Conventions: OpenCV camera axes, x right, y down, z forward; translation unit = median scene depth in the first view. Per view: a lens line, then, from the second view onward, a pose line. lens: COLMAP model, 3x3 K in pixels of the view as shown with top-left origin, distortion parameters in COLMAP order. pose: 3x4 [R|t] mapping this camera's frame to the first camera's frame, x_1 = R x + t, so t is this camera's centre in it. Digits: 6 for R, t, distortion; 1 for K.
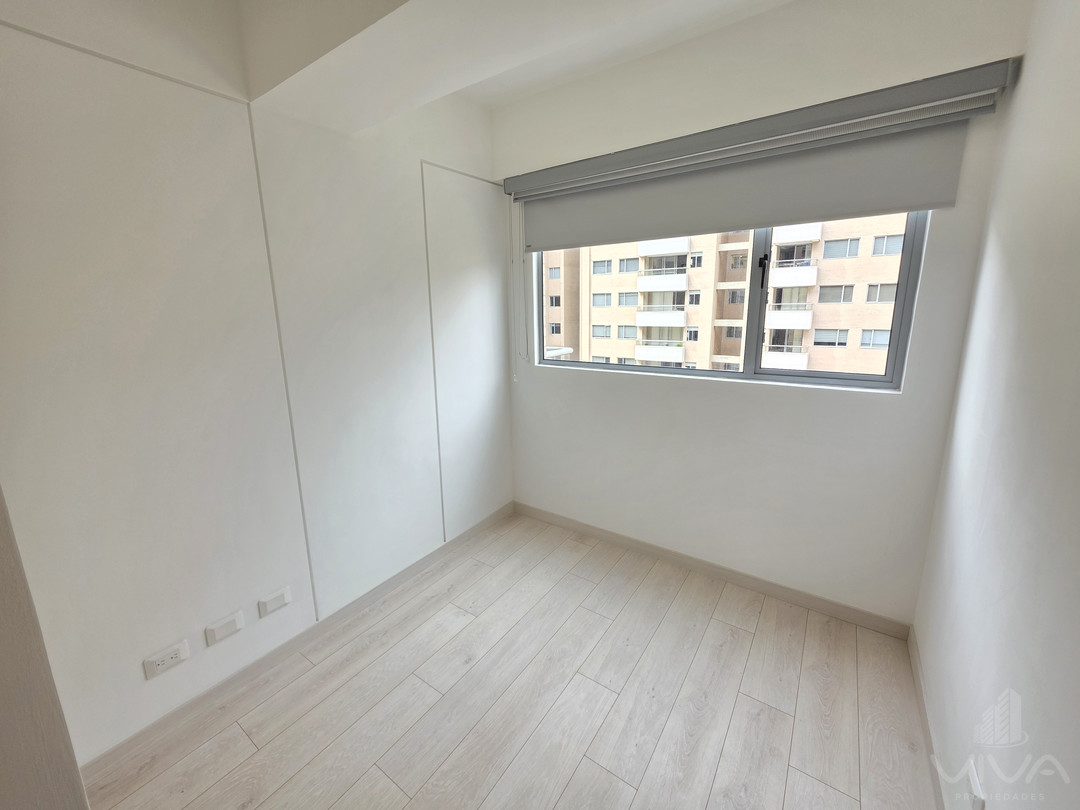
lens RADIAL K [[444.3, 0, 527.8], [0, 444.3, 399.9], [0, 0, 1]] dist [0.002271, 0.000088]
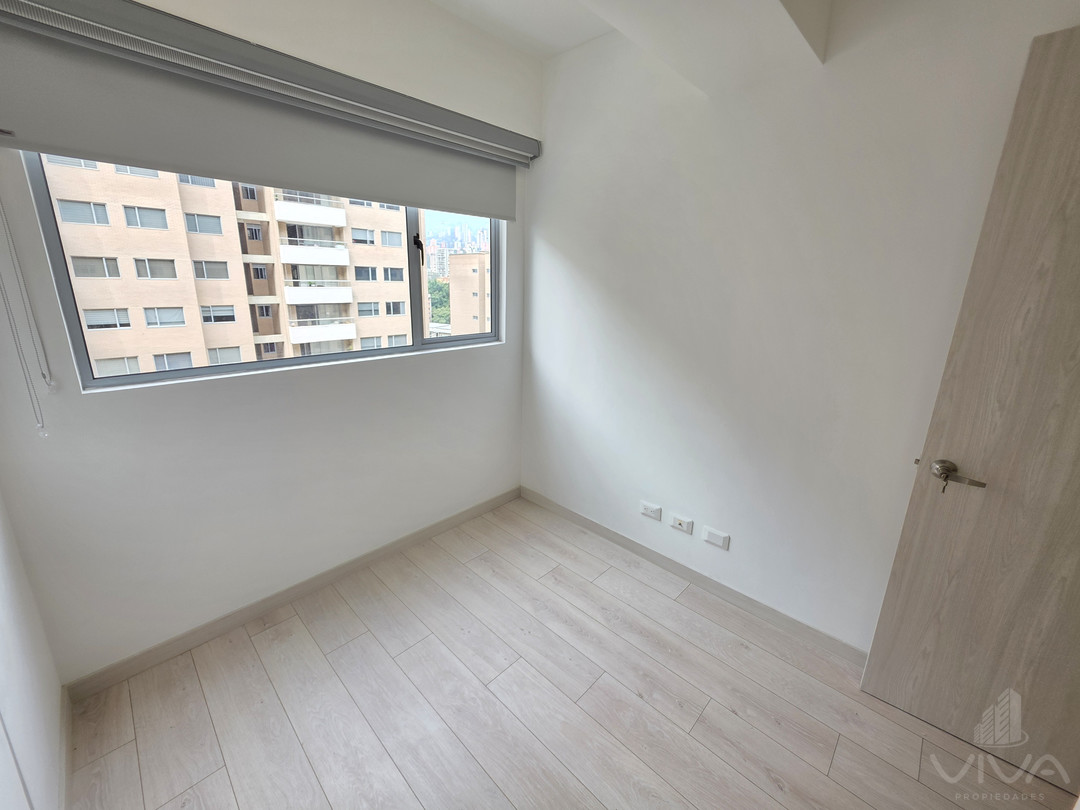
lens RADIAL K [[444.3, 0, 527.8], [0, 444.3, 399.9], [0, 0, 1]] dist [0.002271, 0.000088]
pose [[0.125400, -0.236460, 0.963515, -0.617105], [0.189652, 0.958985, 0.210666, -0.124993], [-0.973810, 0.156316, 0.165102, 0.674662]]
